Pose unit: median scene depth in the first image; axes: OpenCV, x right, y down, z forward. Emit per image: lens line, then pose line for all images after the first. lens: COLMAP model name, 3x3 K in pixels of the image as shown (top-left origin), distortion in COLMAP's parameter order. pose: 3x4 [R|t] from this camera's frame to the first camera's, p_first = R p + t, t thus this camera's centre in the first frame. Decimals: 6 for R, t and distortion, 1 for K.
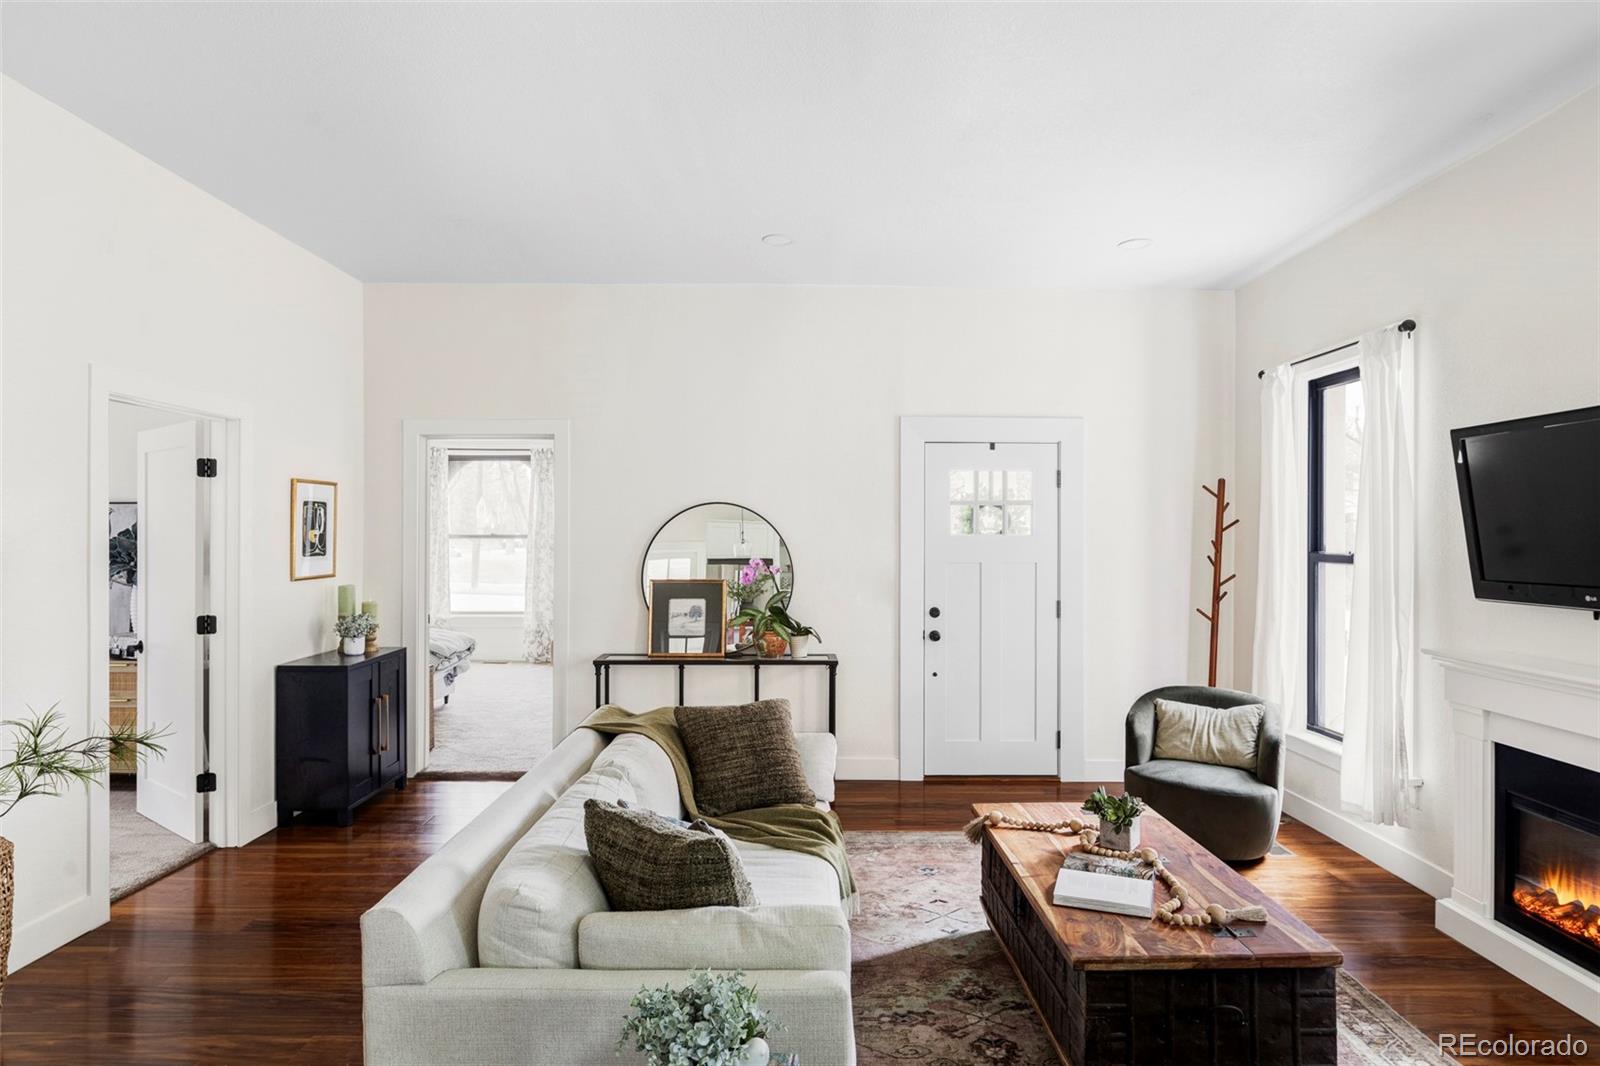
lens RADIAL K [[928.2, 0, 805.4], [0, 928.2, 538.4], [0, 0, 1]] dist [0.002551, 0.000820]
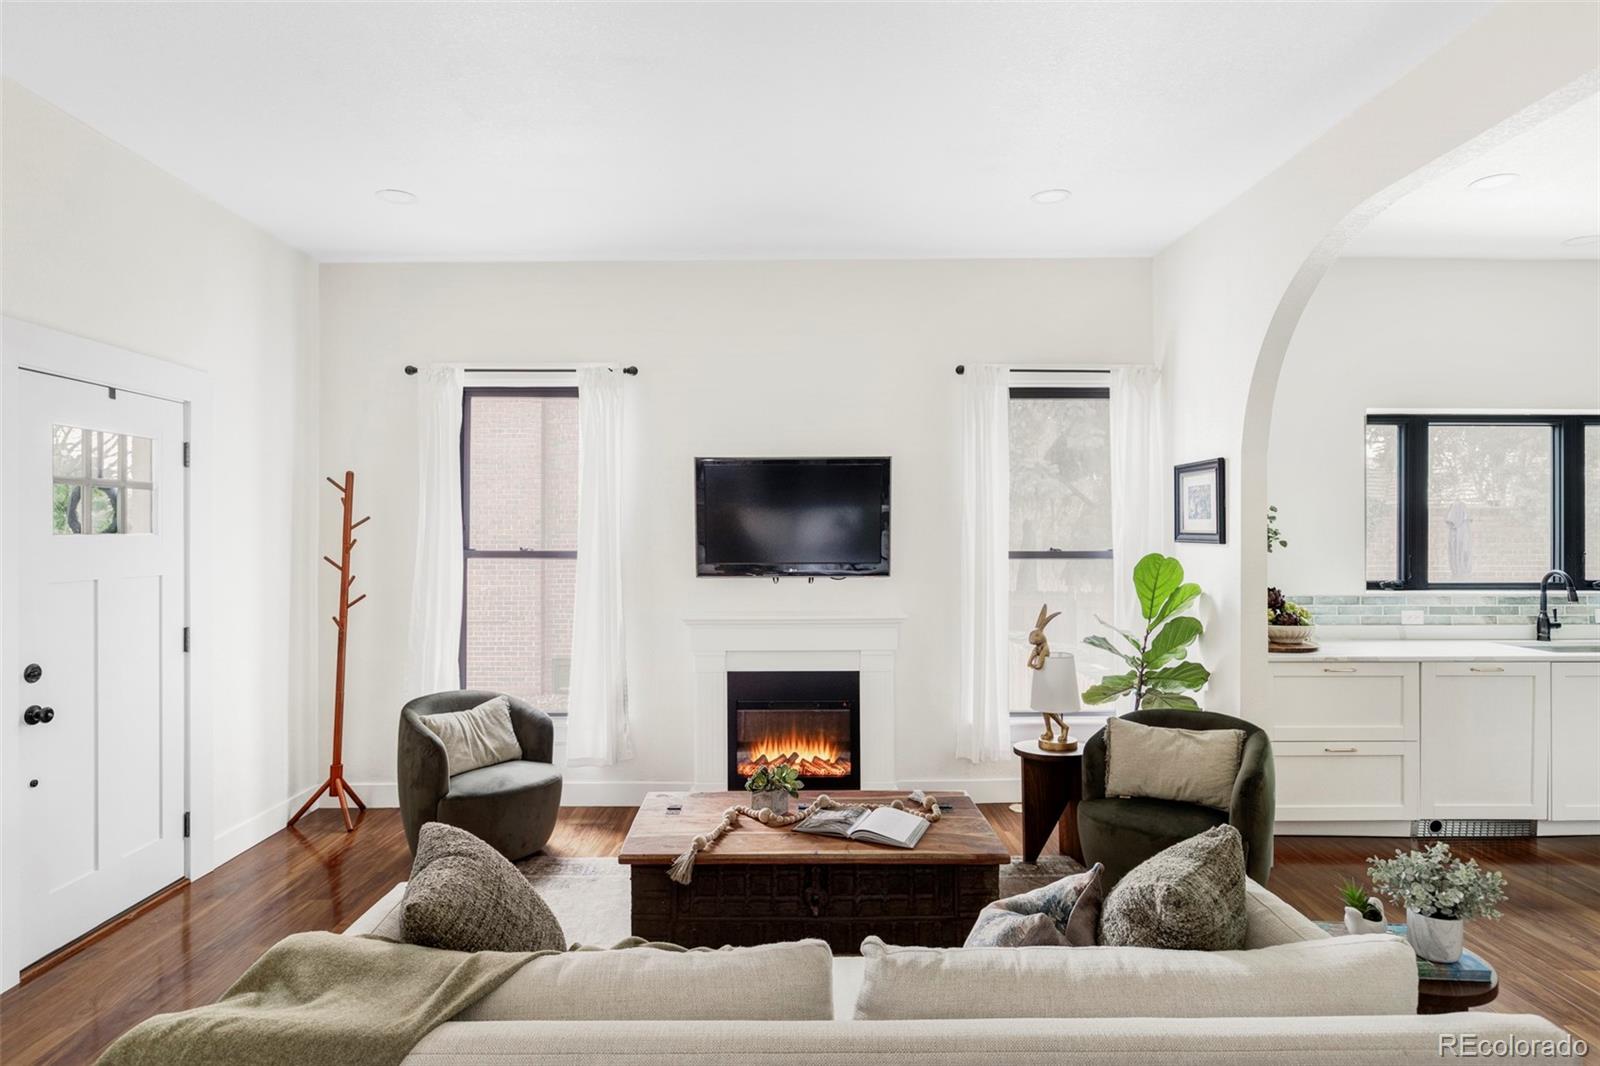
lens RADIAL K [[872.2, 0, 799.7], [0, 872.2, 533.0], [0, 0, 1]] dist [0.006625, -0.000673]
pose [[-0.020968, -0.005492, 0.999765, -0.491197], [-0.001487, 0.999984, 0.005462, -0.010722], [-0.999779, -0.001372, -0.020976, 0.671515]]
